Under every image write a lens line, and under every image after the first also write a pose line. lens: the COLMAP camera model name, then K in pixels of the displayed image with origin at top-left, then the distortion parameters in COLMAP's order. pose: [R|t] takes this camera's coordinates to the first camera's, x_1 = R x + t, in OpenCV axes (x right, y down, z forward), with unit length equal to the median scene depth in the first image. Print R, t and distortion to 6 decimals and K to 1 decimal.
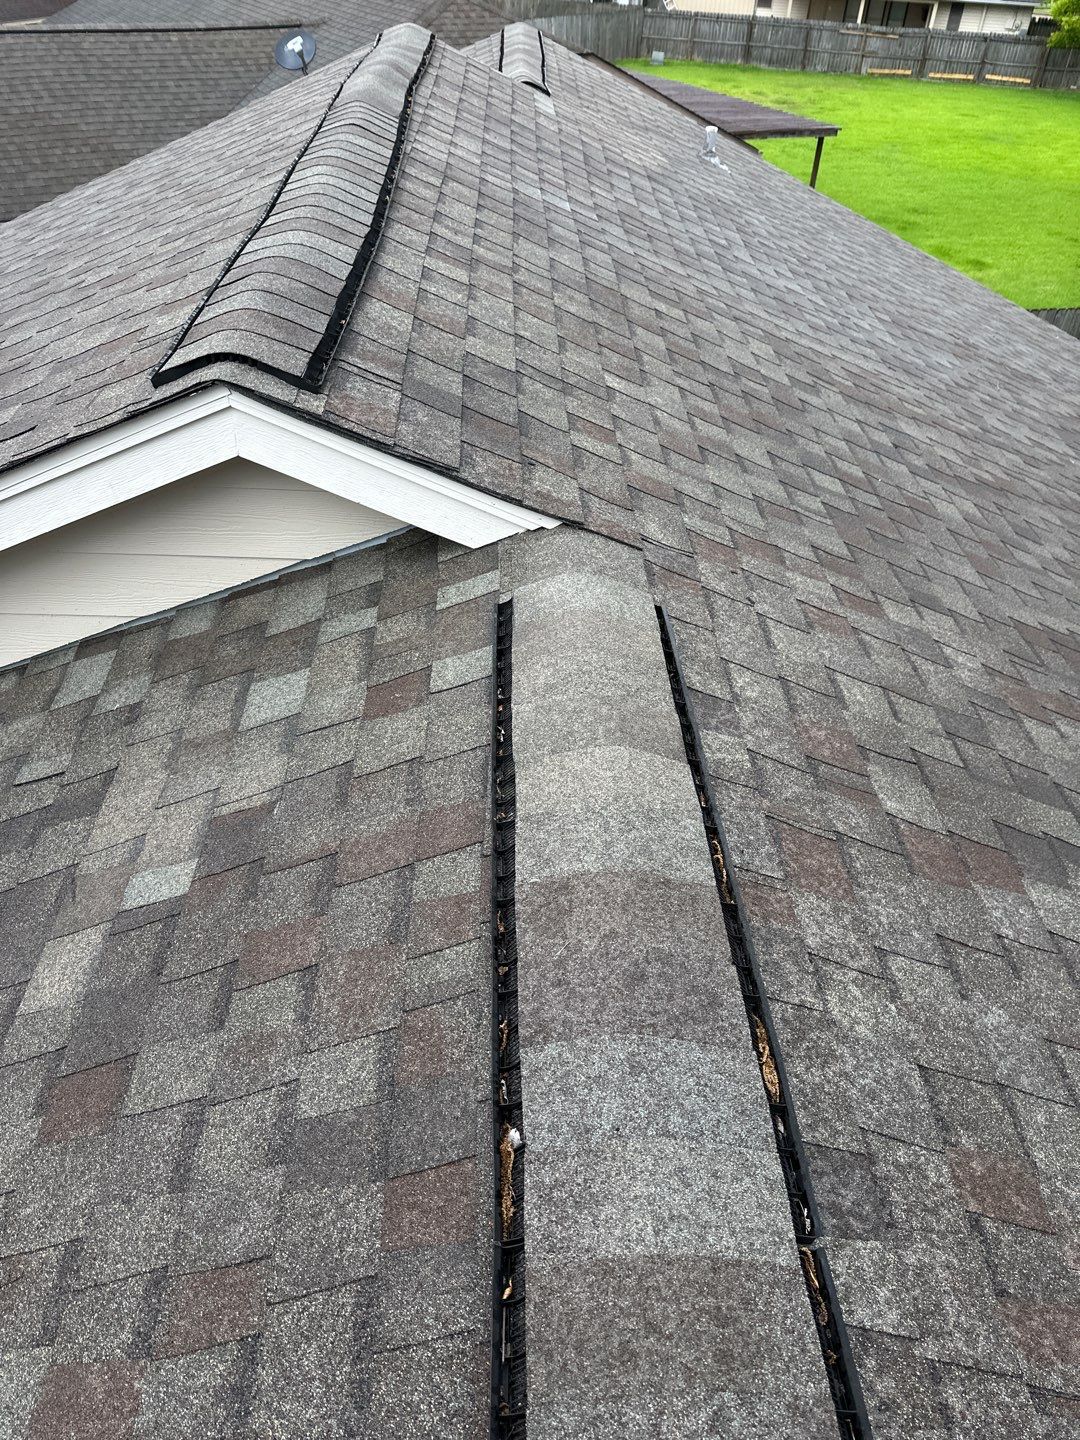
lens RADIAL K [[1029.8, 0, 540.0], [0, 1029.8, 720.0], [0, 0, 1]] dist [0.192141, -0.462922]
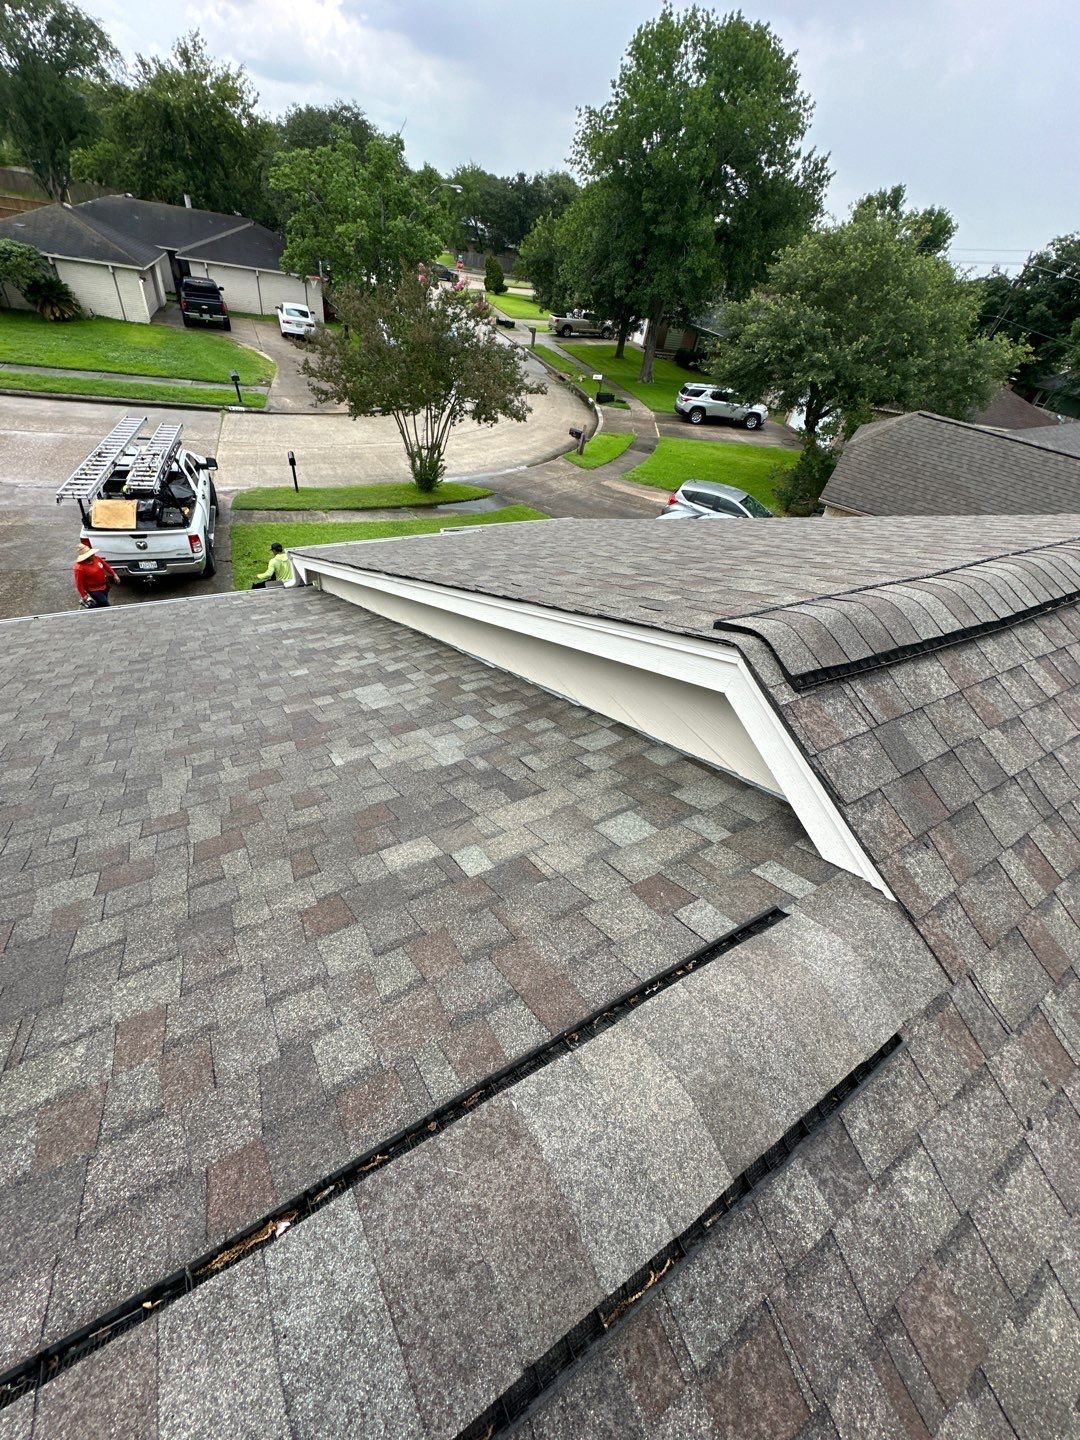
lens RADIAL K [[577.8, 0, 541.9], [0, 577.8, 719.0], [0, 0, 1]] dist [0.000354, 0.000713]
pose [[0.485877, 0.596240, -0.639079, 0.124326], [-0.647035, 0.736940, 0.195616, -0.232519], [0.587596, 0.318461, 0.743850, 0.294049]]
